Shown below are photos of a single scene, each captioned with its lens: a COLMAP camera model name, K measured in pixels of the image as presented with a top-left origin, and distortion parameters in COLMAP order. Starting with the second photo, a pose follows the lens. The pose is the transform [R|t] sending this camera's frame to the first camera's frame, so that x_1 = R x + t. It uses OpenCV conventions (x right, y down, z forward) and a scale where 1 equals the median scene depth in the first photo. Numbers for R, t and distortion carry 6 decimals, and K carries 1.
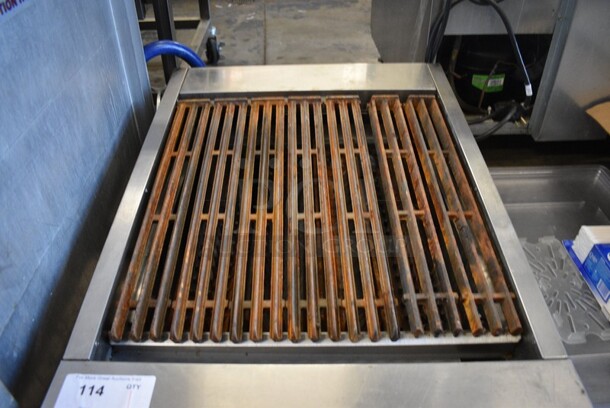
lens RADIAL K [[480.3, 0, 305.0], [0, 480.3, 204.0], [0, 0, 1]] dist [-0.084687, 0.001110]
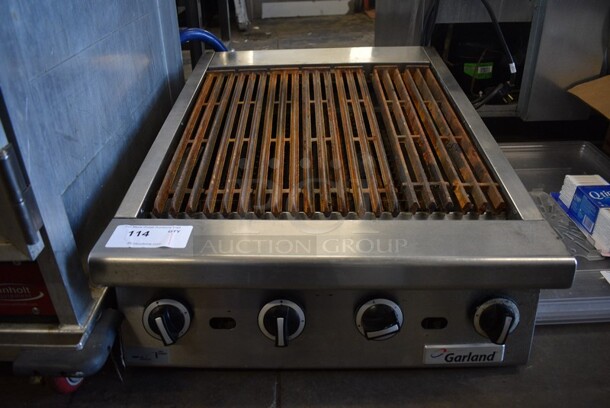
lens RADIAL K [[480.3, 0, 305.0], [0, 480.3, 204.0], [0, 0, 1]] dist [-0.084687, 0.001110]
pose [[0.999814, -0.001316, -0.019219, -0.007341], [-0.001174, 0.991650, -0.128954, 0.289252], [0.019228, 0.128953, 0.991464, -0.120373]]
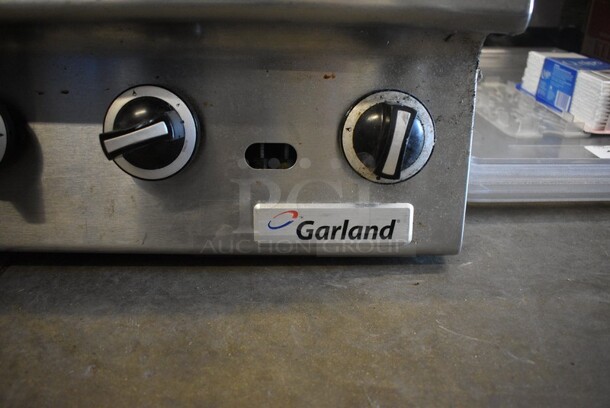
lens RADIAL K [[476.4, 0, 305.0], [0, 476.4, 204.0], [0, 0, 1]] dist [-0.099622, -0.001647]
pose [[0.999838, 0.005983, 0.017004, 0.217180], [-0.002803, 0.983442, -0.181202, 0.499496], [-0.017806, 0.181125, 0.983299, 0.305511]]
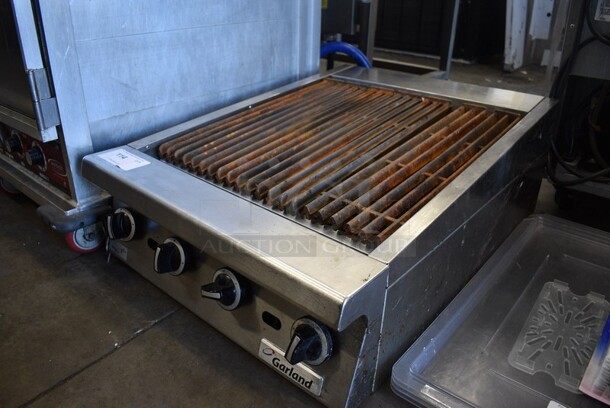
lens RADIAL K [[480.3, 0, 305.0], [0, 480.3, 204.0], [0, 0, 1]] dist [-0.084687, 0.001110]
pose [[0.745258, 0.310175, -0.590239, 0.661165], [-0.423122, 0.904142, -0.059116, 0.227596], [0.515324, 0.293800, 0.805061, 0.009020]]
